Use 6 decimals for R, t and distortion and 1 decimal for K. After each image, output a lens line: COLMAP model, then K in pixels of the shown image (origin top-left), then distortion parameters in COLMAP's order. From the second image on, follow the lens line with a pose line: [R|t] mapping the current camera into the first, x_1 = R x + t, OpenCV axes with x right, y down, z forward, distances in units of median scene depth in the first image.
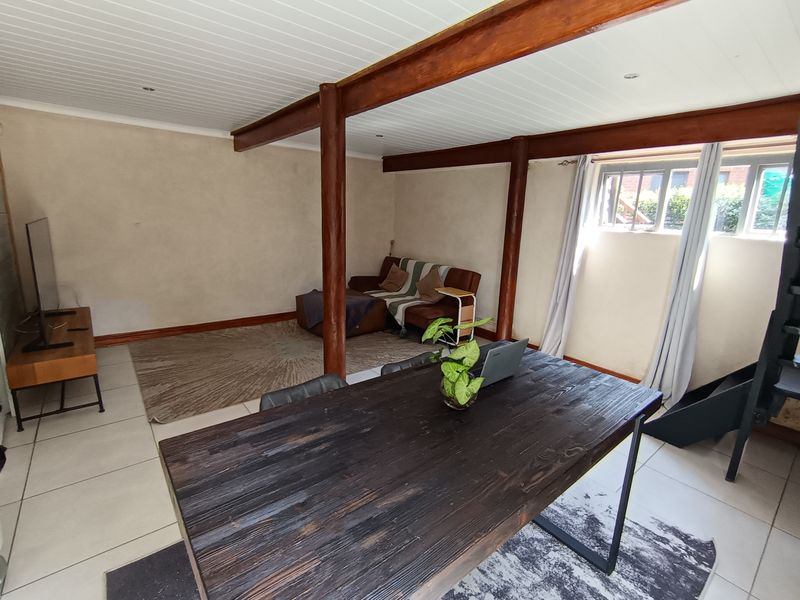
lens RADIAL K [[374.0, 0, 402.3], [0, 374.0, 301.4], [0, 0, 1]] dist [-0.002452, -0.002141]
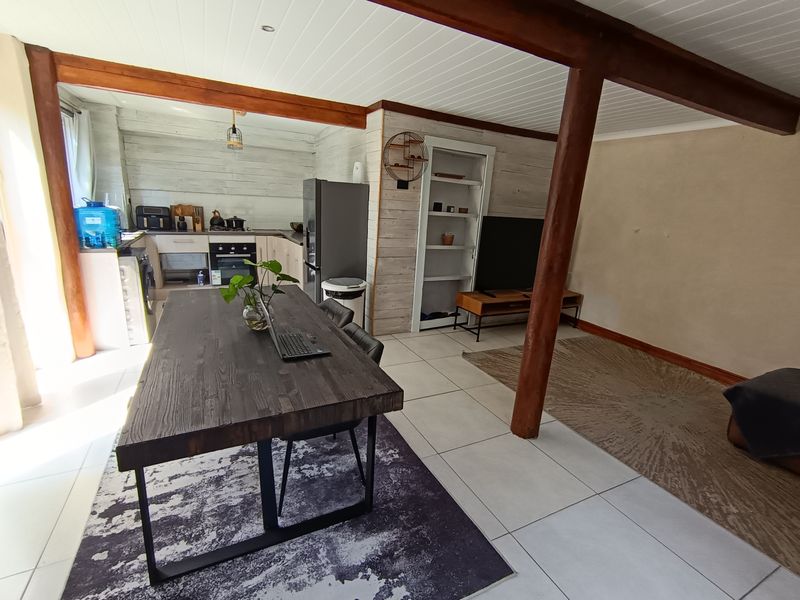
lens RADIAL K [[374.0, 0, 396.3], [0, 374.0, 299.9], [0, 0, 1]] dist [-0.002452, -0.002141]
pose [[-0.222738, 0.192153, -0.955754, 0.578201], [-0.284485, 0.924899, 0.252249, -0.126034], [0.932446, 0.328084, -0.151346, 0.737220]]
